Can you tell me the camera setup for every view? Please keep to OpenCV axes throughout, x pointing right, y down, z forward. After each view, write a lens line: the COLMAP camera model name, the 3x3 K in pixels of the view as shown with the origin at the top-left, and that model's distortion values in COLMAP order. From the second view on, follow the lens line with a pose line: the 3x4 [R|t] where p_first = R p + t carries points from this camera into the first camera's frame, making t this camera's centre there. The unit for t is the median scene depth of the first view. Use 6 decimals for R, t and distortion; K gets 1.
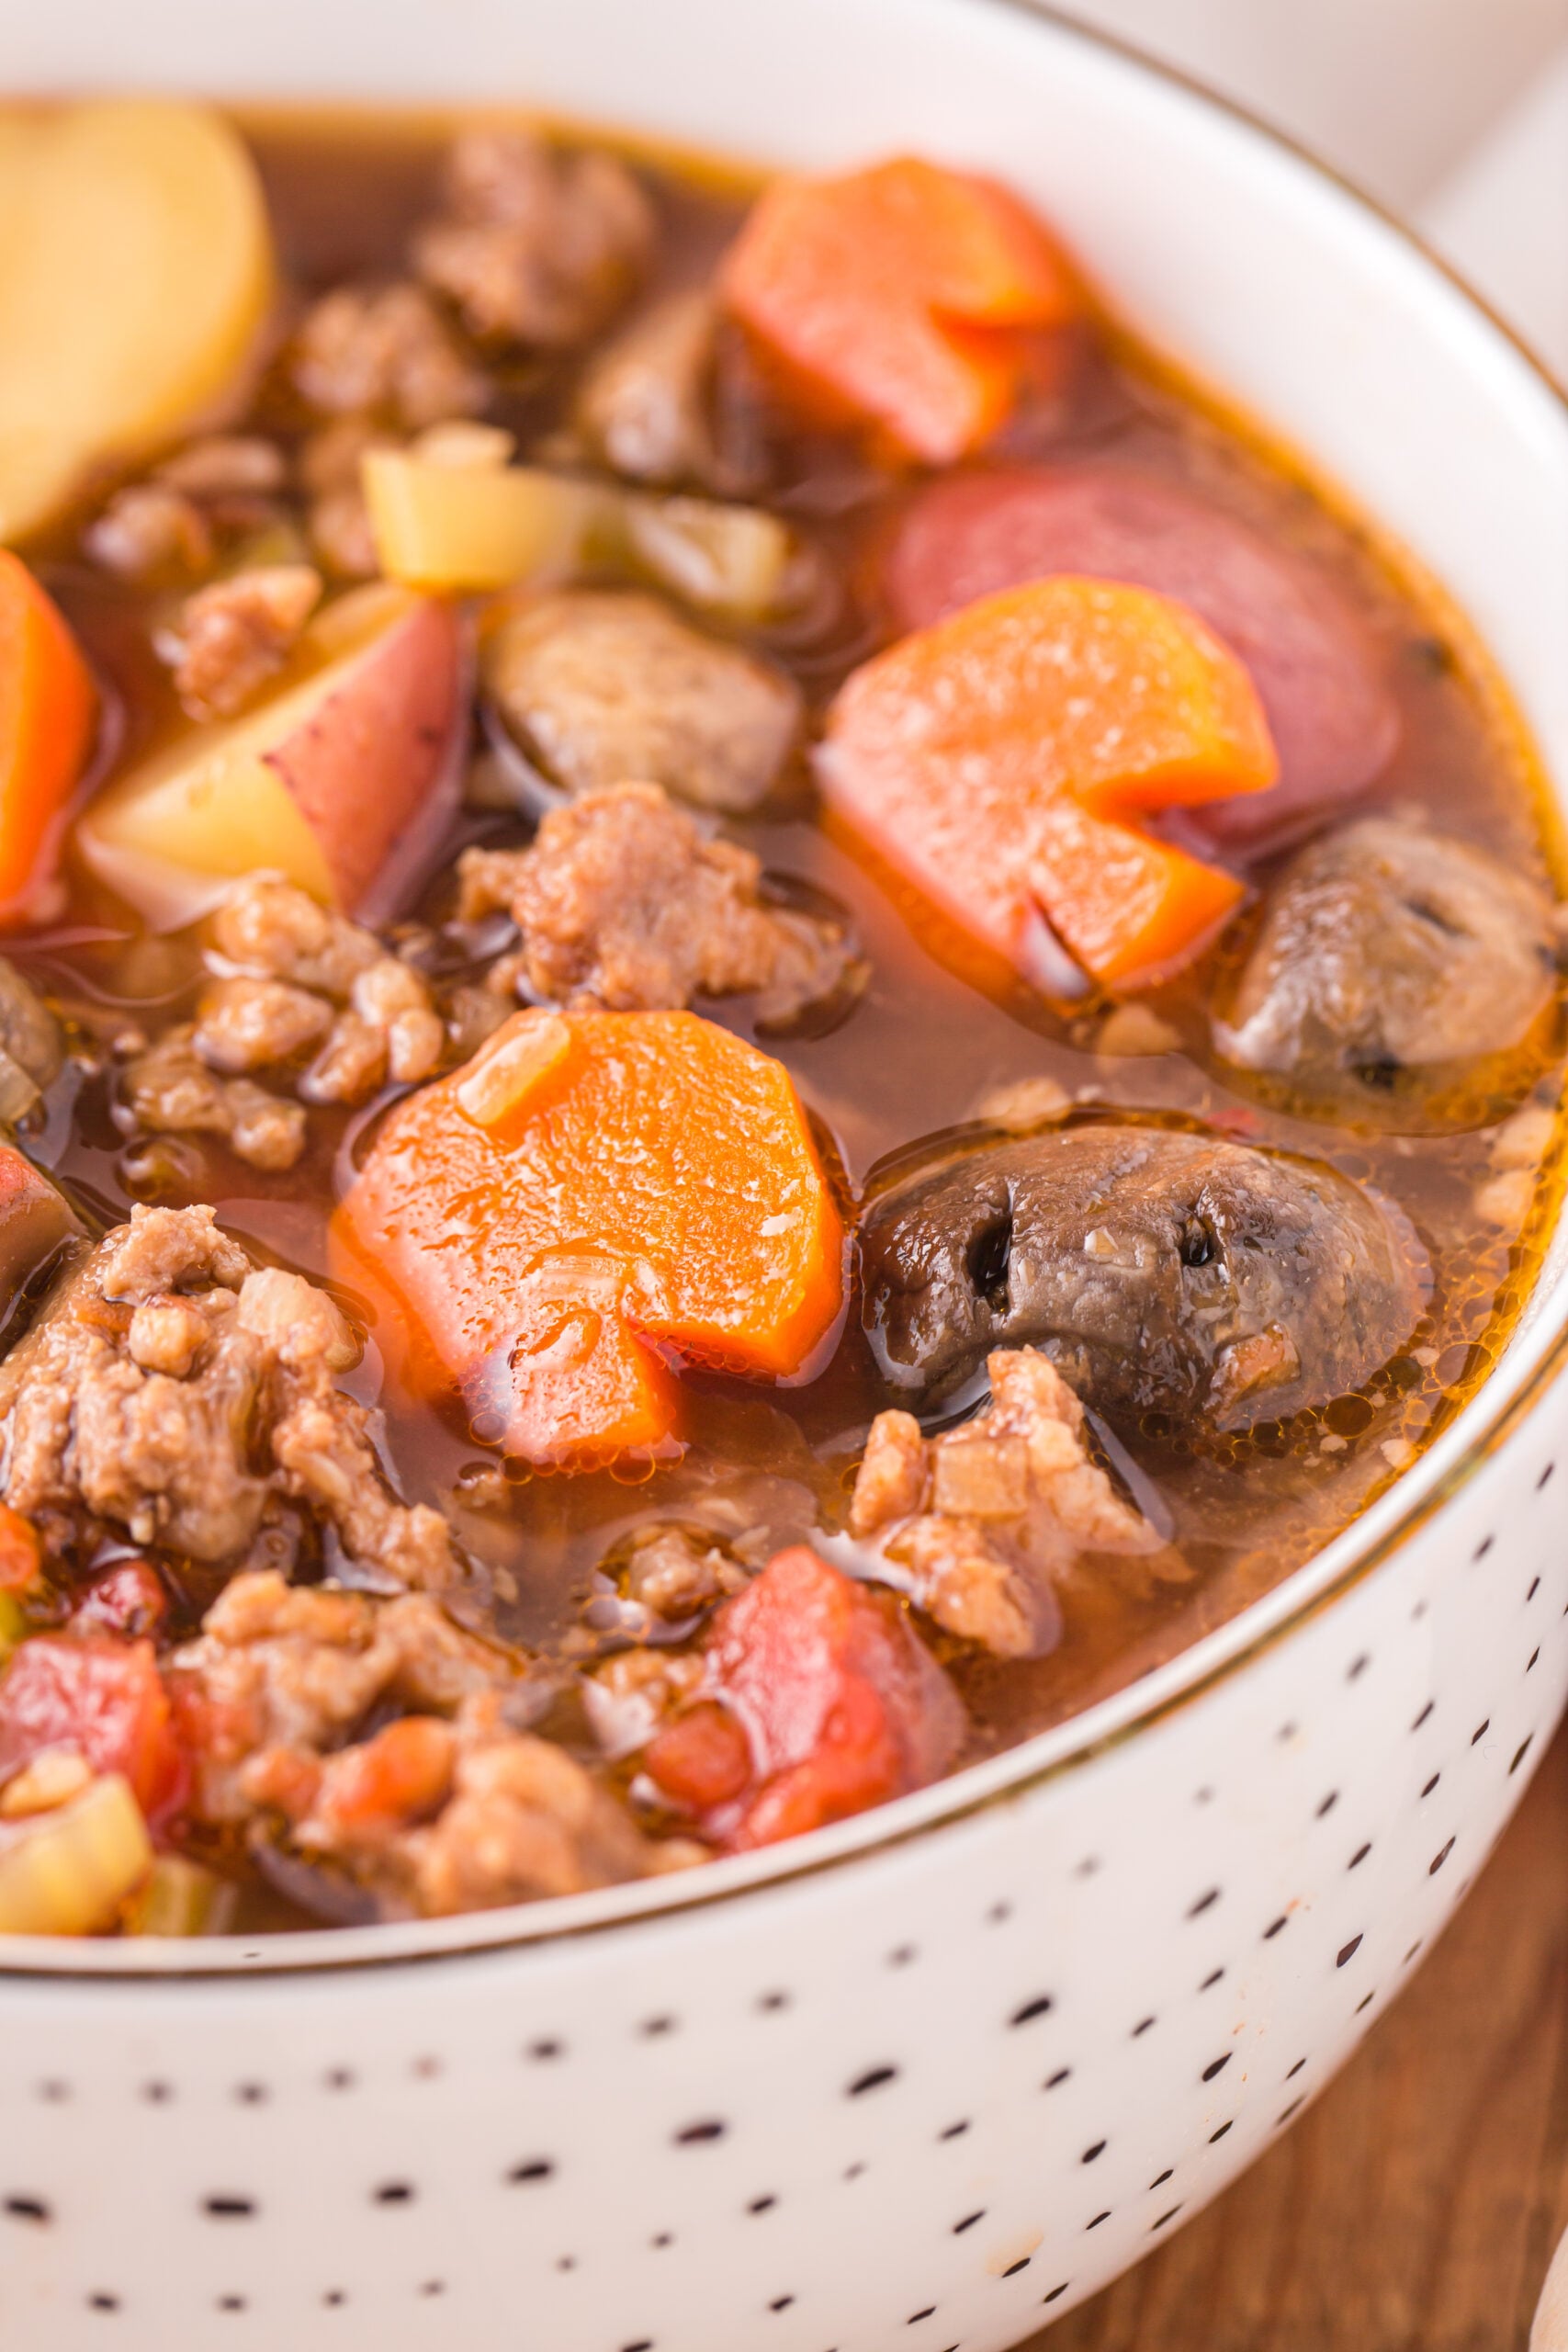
lens RADIAL K [[9109.4, 0, 792.6], [0, 9109.4, 1177.7], [0, 0, 1]] dist [0.123739, 0.000000]
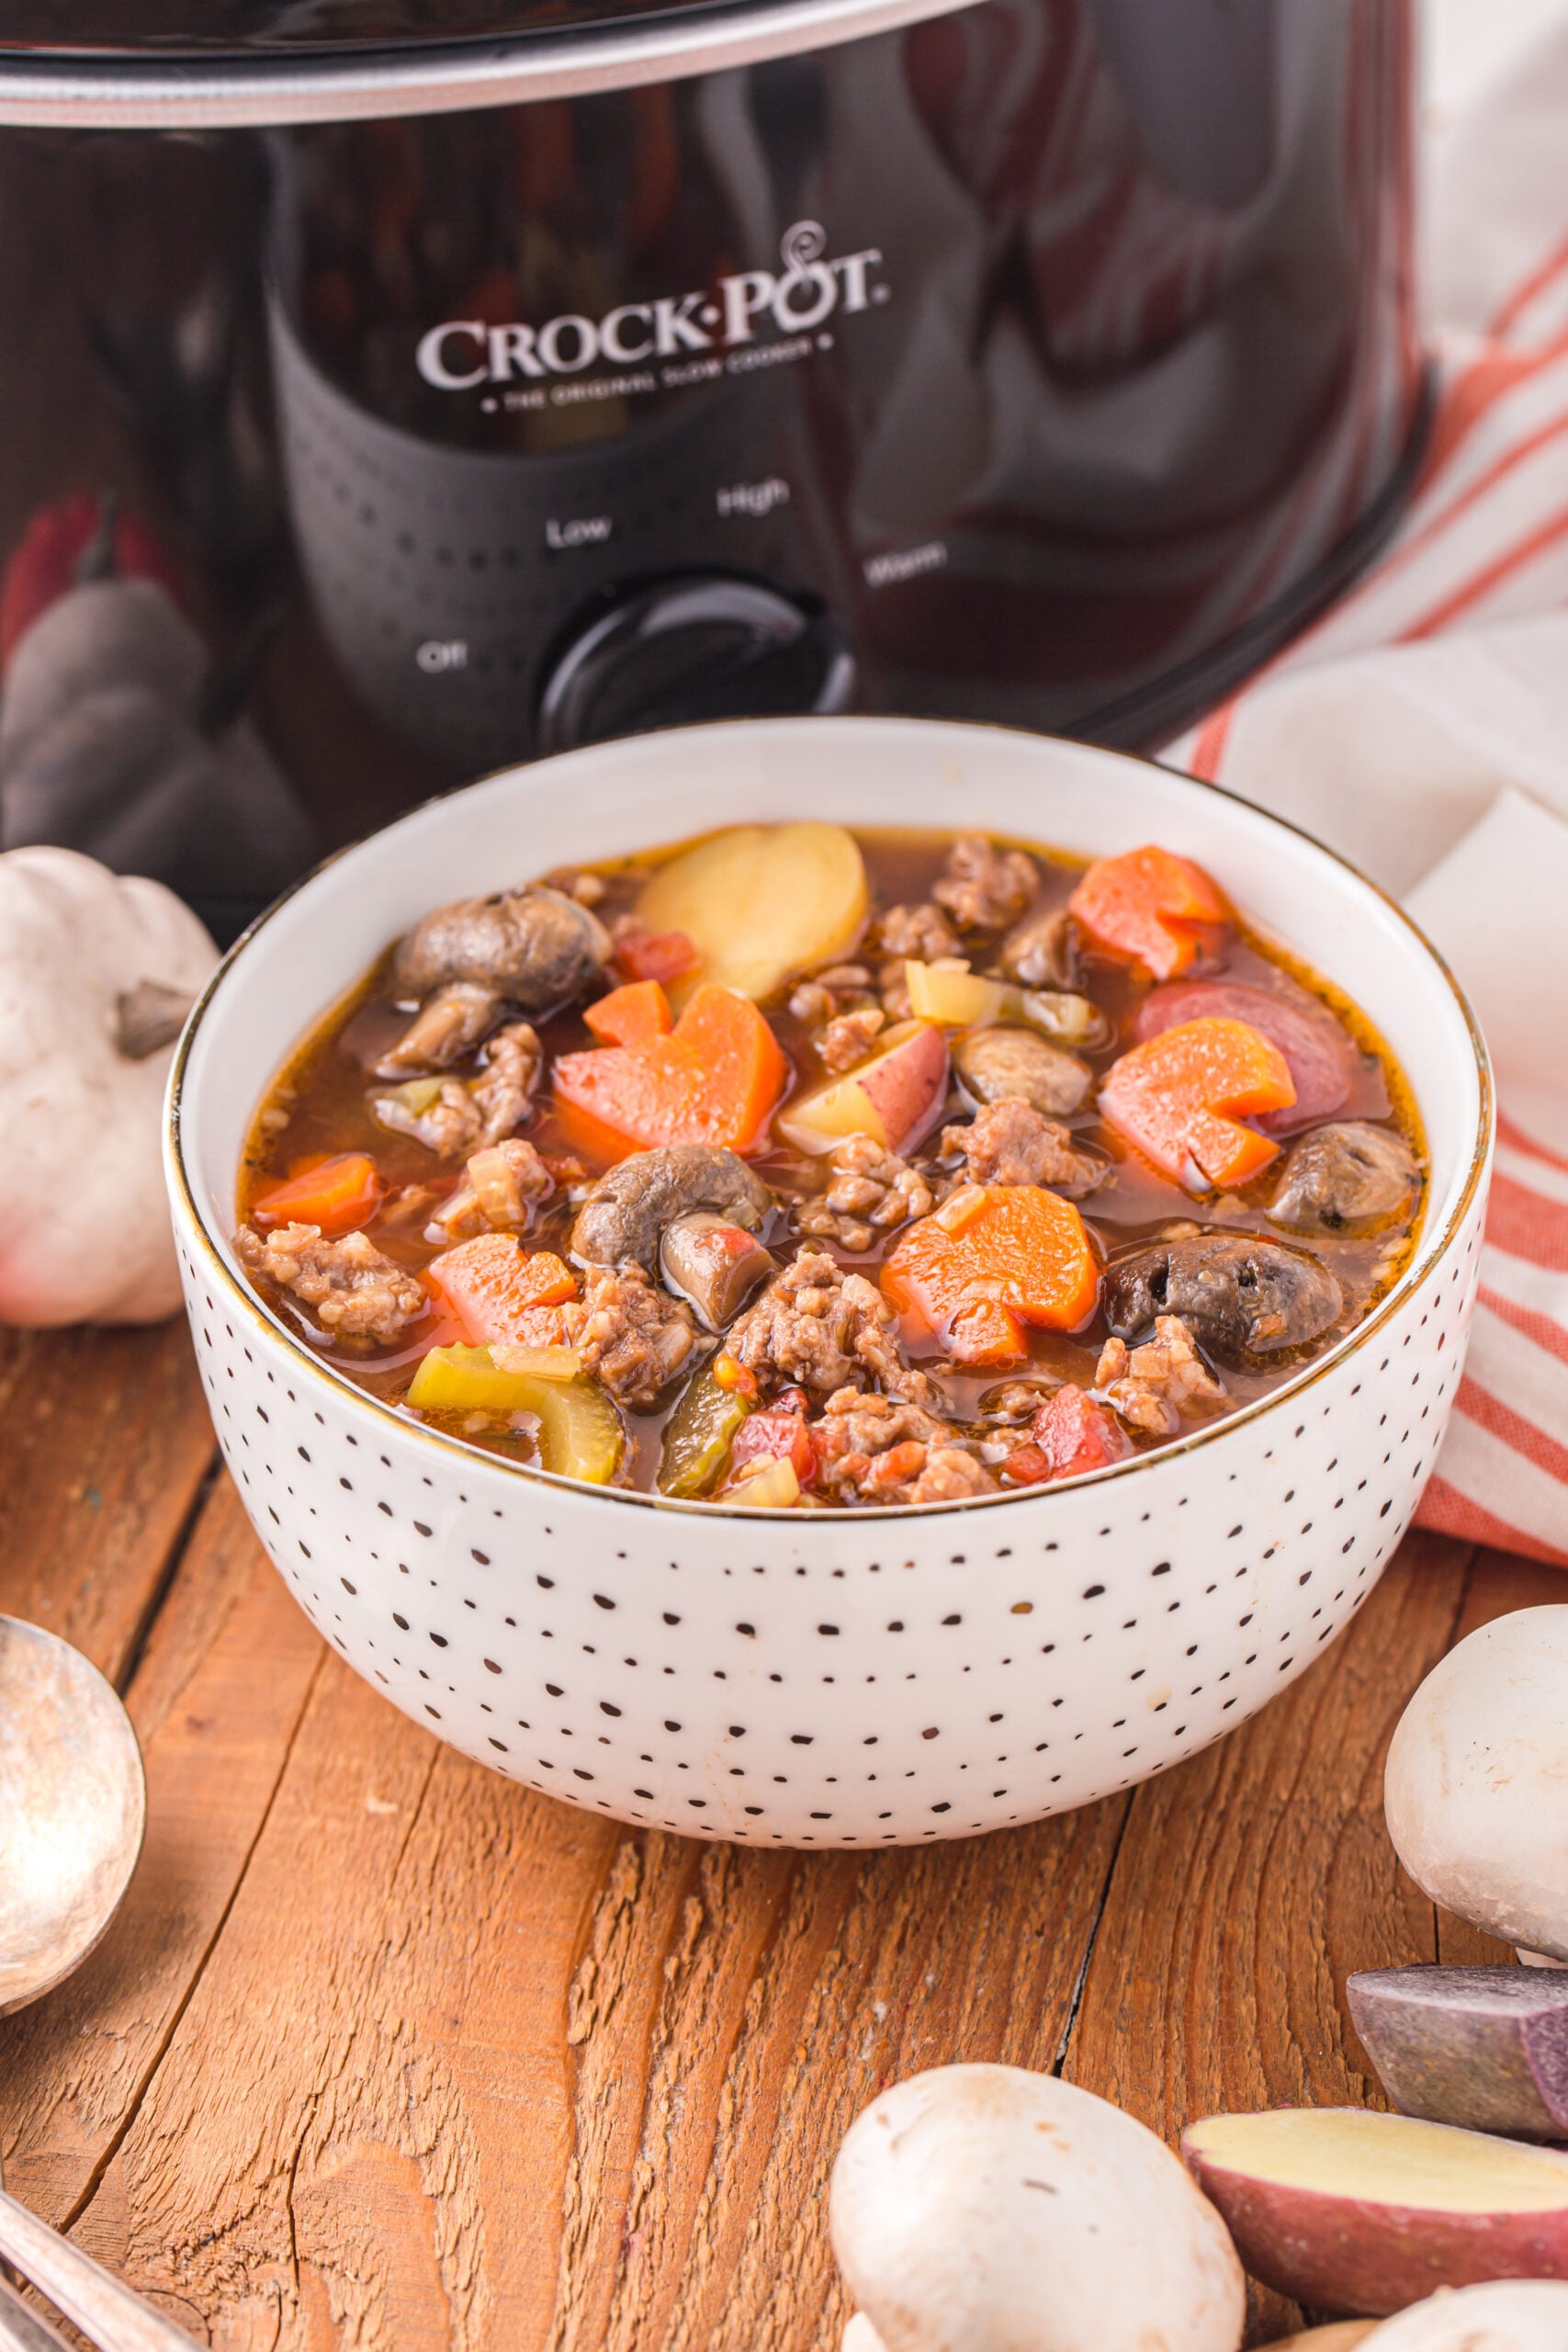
lens RADIAL K [[7890.0, 0, 781.8], [0, 7890.0, 1160.2], [0, 0, 1]] dist [0.012864, 0.000000]
pose [[0.997302, 0.017924, -0.071184, 0.067110], [-0.026590, 0.992085, -0.122722, 0.224013], [0.068420, 0.124283, 0.989885, -1.005985]]
